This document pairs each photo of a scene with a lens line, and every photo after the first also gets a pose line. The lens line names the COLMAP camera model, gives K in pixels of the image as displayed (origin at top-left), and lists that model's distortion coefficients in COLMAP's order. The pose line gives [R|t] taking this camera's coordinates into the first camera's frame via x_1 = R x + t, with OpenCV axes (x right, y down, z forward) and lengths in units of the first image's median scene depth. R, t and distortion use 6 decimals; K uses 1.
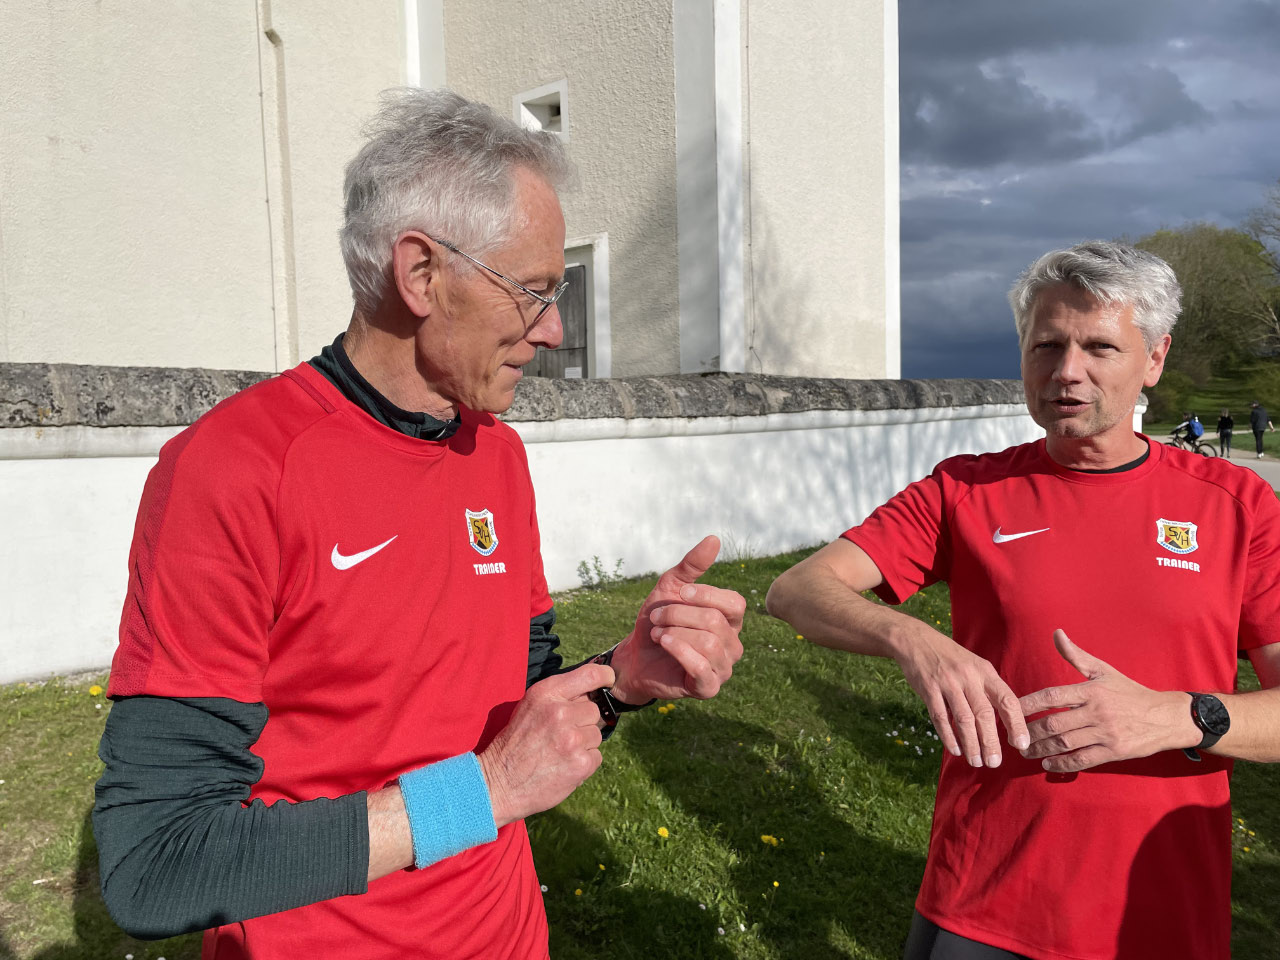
lens RADIAL K [[963.6, 0, 636.0], [0, 963.6, 491.5], [0, 0, 1]] dist [0.086702, -0.116324]
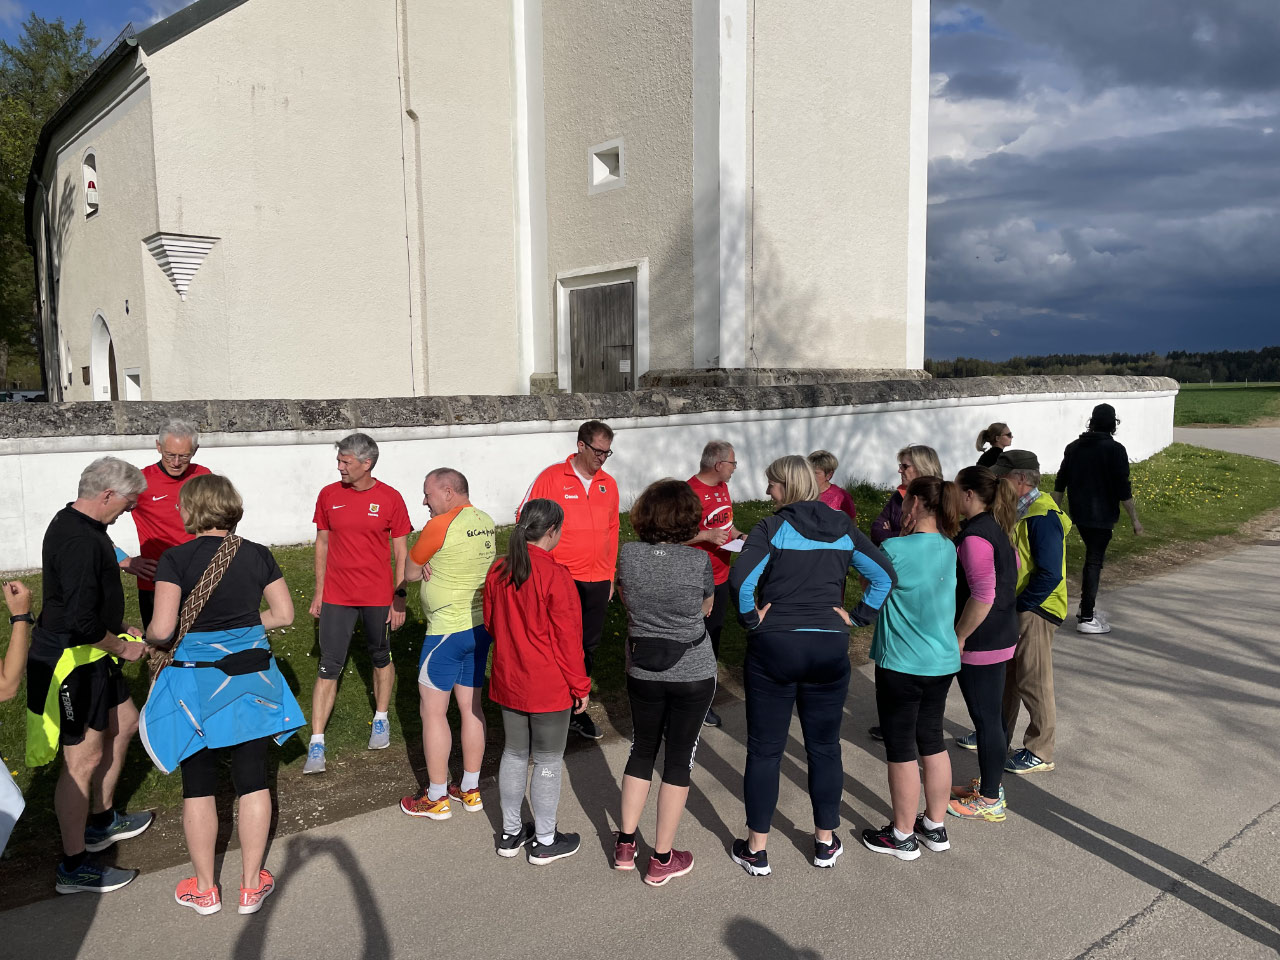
lens RADIAL K [[962.4, 0, 644.4], [0, 962.4, 474.8], [0, 0, 1]] dist [0.084009, -0.112608]
pose [[0.978635, 0.030930, -0.203267, 0.255968], [-0.024305, 0.999091, 0.035008, -0.024666], [0.204165, -0.029320, 0.978497, -0.291686]]
